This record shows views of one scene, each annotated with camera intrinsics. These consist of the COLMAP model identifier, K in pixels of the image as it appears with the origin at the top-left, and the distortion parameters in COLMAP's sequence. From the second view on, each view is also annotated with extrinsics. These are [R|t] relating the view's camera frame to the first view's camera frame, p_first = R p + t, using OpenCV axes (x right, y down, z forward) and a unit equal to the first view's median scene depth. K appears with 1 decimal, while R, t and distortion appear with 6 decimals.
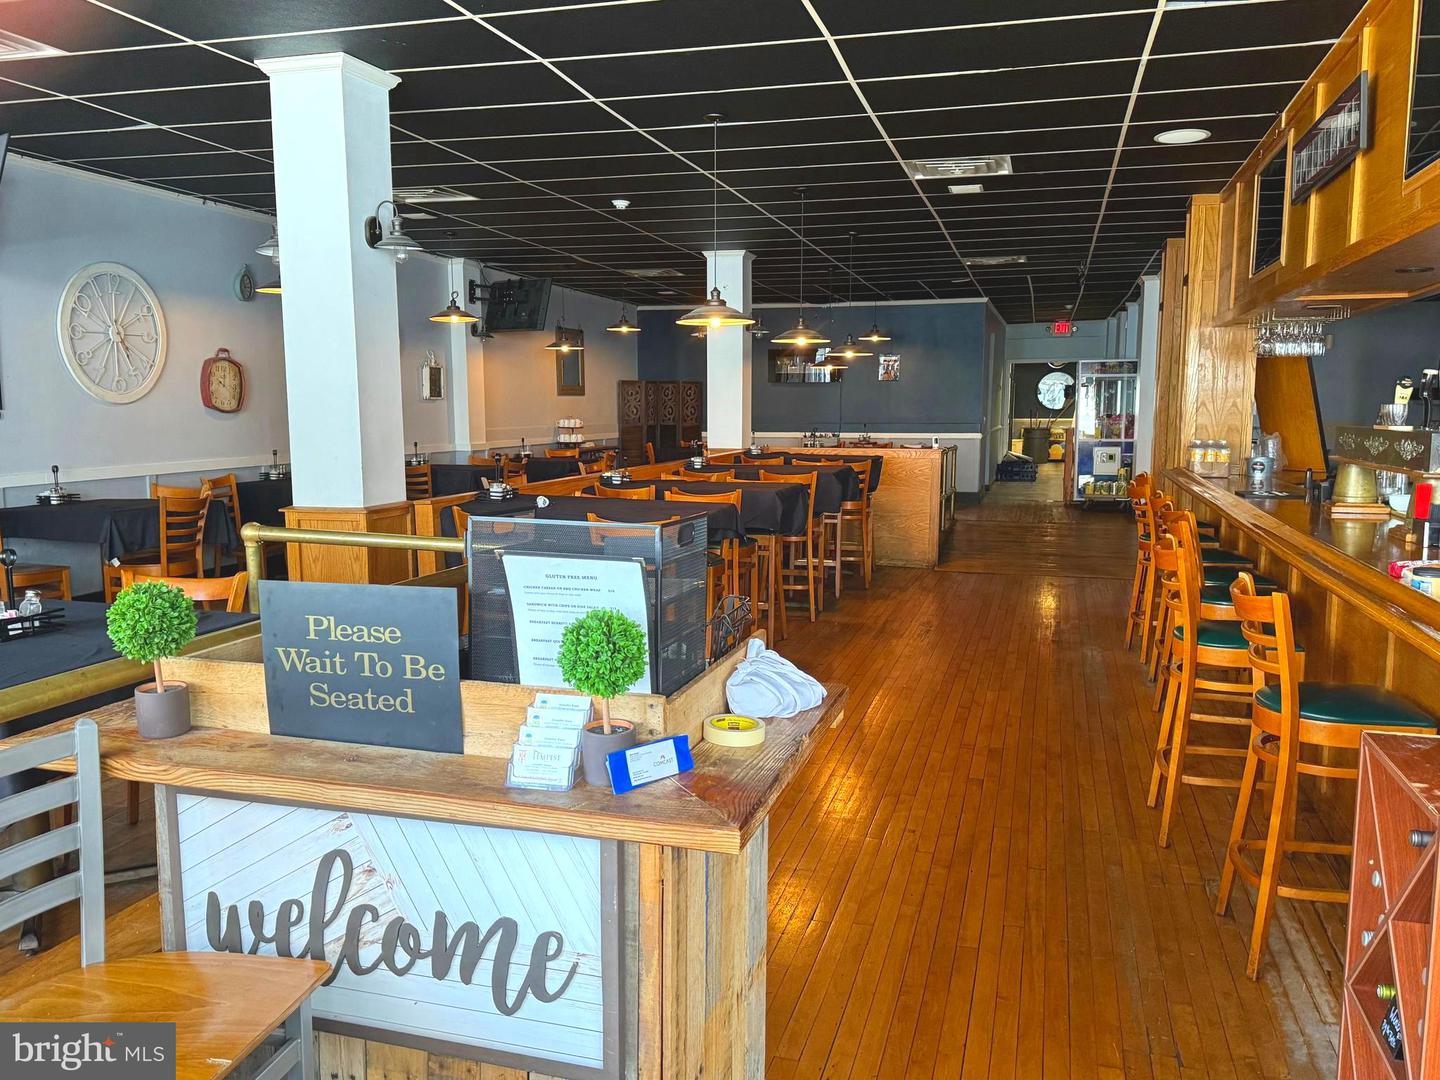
lens RADIAL K [[1134.2, 0, 720.0], [0, 1134.2, 540.0], [0, 0, 1]] dist [0.188700, -0.285276]
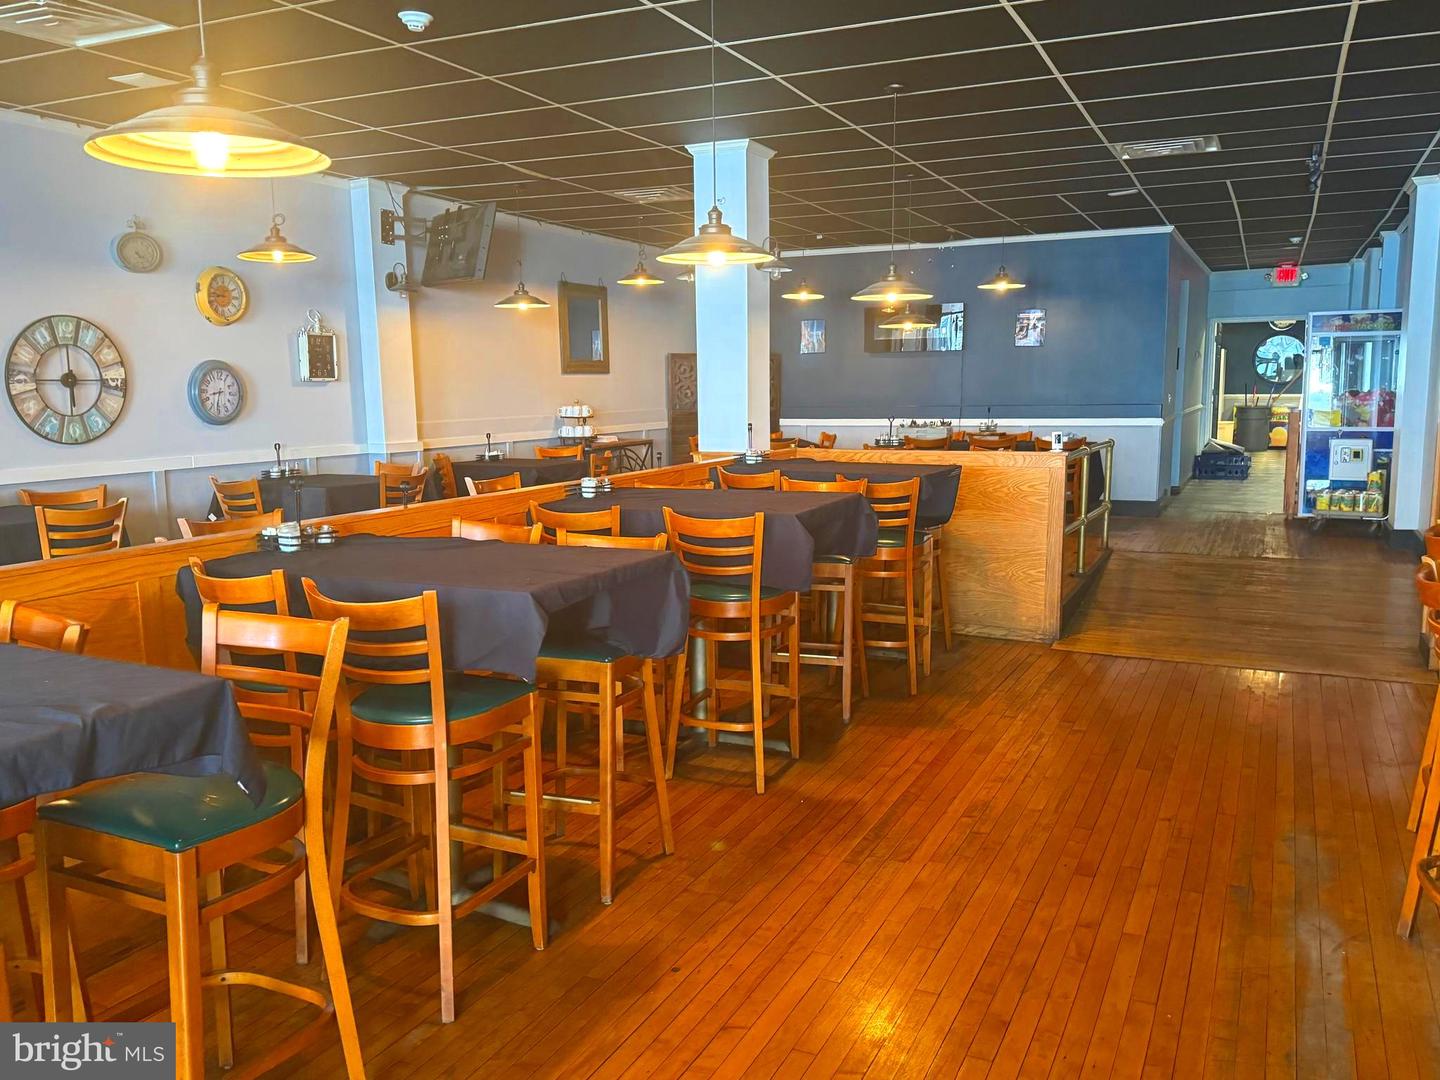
lens RADIAL K [[1187.9, 0, 696.6], [0, 1187.9, 561.1], [0, 0, 1]] dist [0.136204, -0.224428]
pose [[0.986363, 0.012083, -0.164139, 0.171200], [-0.007247, 0.999523, 0.030027, -0.063577], [0.164423, -0.028428, 0.985980, 0.540566]]
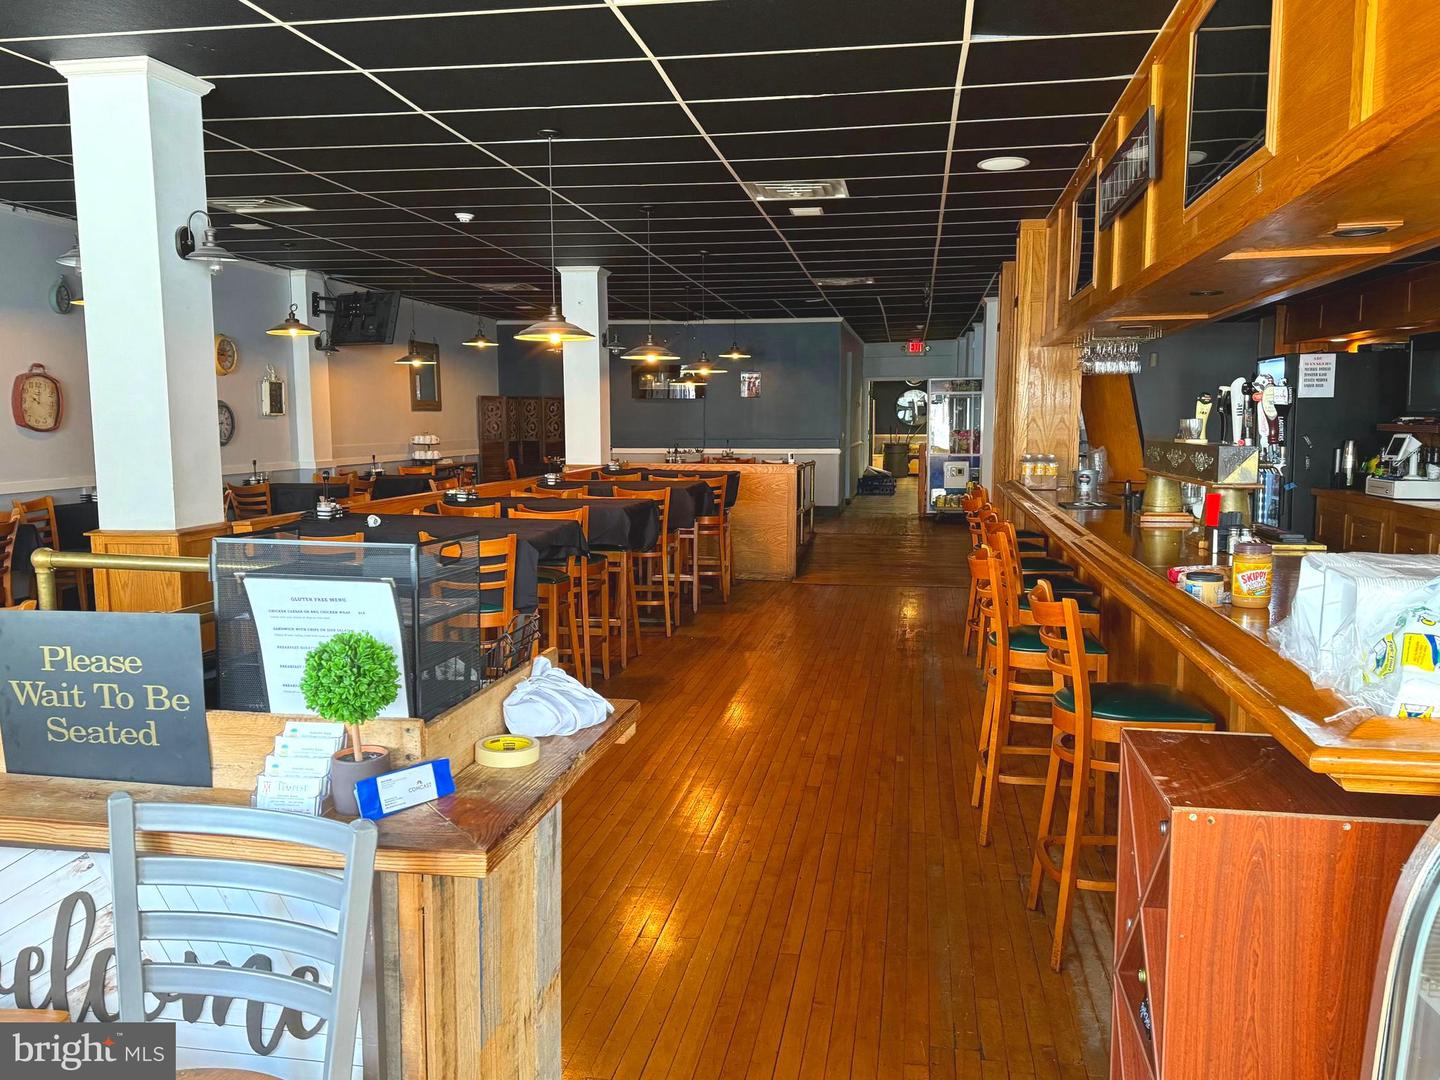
lens RADIAL K [[1134.2, 0, 720.0], [0, 1134.2, 540.0], [0, 0, 1]] dist [0.188700, -0.285276]
pose [[0.993885, -0.015547, 0.109320, 0.022033], [0.017053, 0.999772, -0.012850, 0.000183], [-0.109095, 0.014636, 0.993924, -0.002031]]
